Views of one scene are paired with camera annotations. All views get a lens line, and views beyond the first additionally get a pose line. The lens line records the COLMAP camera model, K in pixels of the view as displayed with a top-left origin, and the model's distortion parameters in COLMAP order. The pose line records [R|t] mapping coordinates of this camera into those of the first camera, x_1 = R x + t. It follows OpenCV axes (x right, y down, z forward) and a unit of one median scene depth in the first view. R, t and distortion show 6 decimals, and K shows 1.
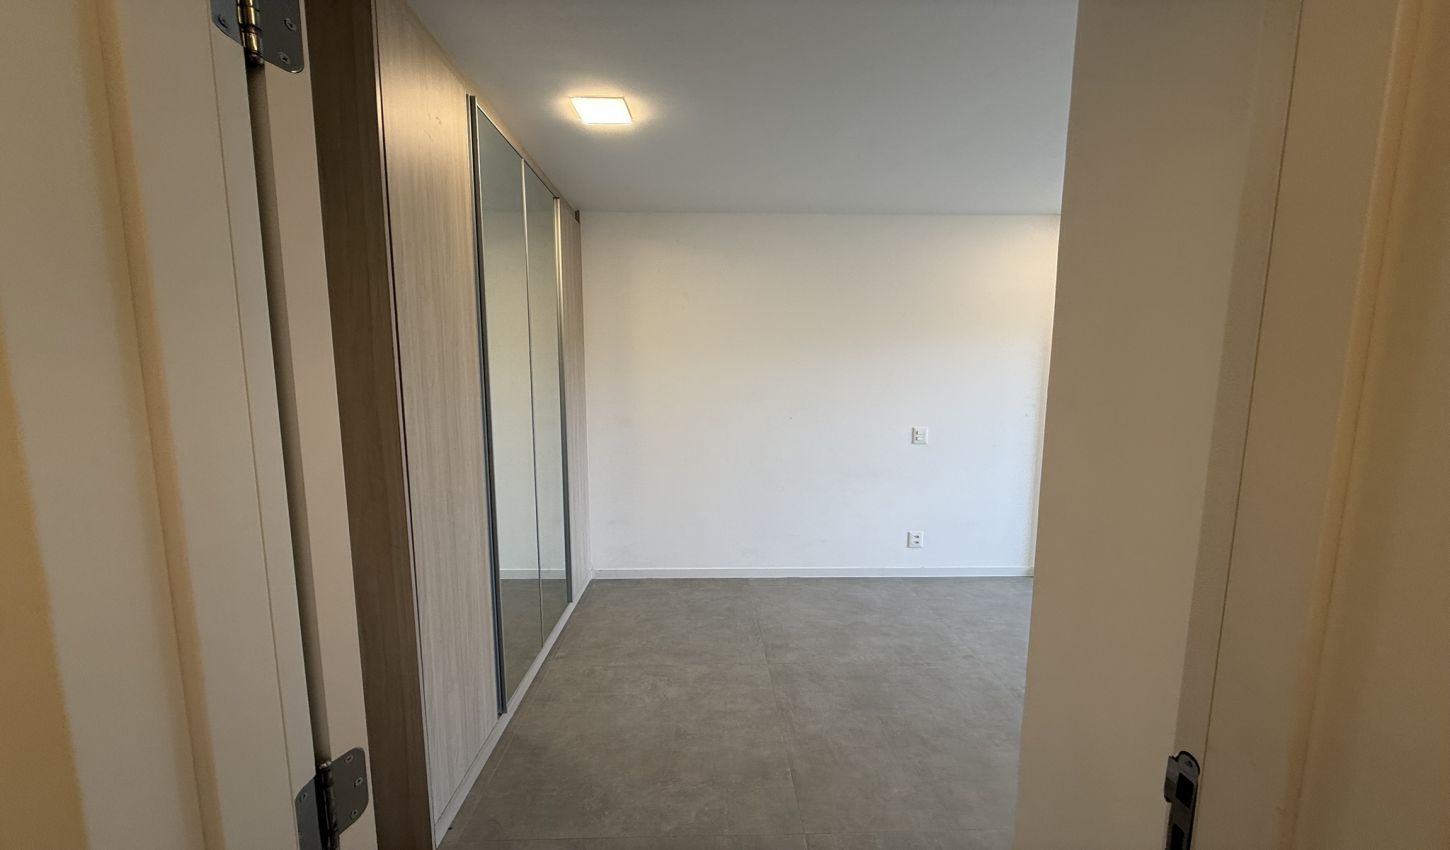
lens RADIAL K [[578.5, 0, 726.9], [0, 578.5, 461.7], [0, 0, 1]] dist [0.000870, 0.000030]
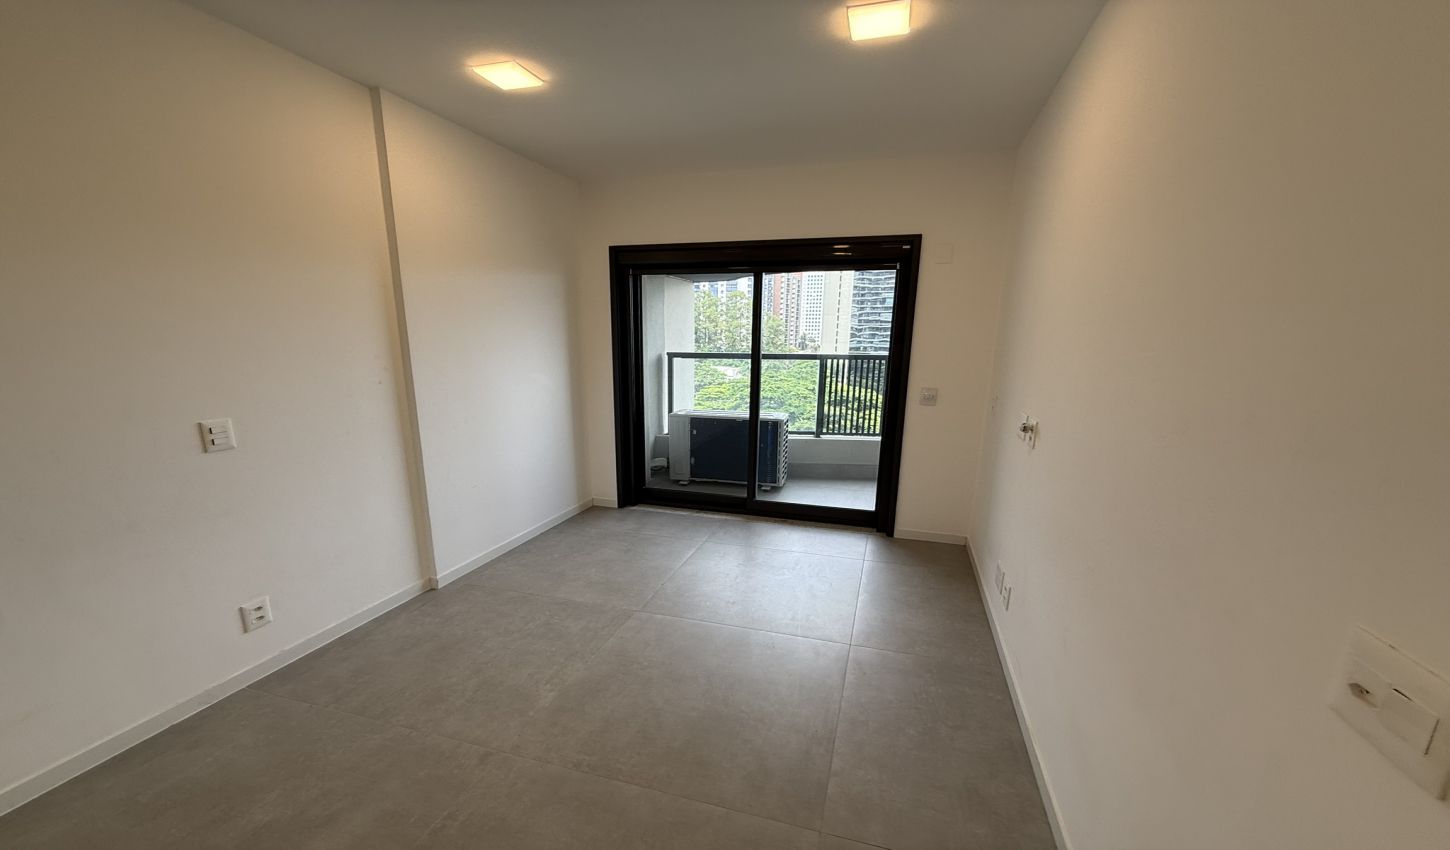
lens RADIAL K [[568.0, 0, 721.9], [0, 568.0, 479.8], [0, 0, 1]] dist [-0.000581, 0.000072]
pose [[0.316521, -0.232796, 0.919576, -0.019015], [0.127245, 0.971077, 0.202036, -0.060824], [-0.940012, 0.053063, 0.336988, 0.443118]]
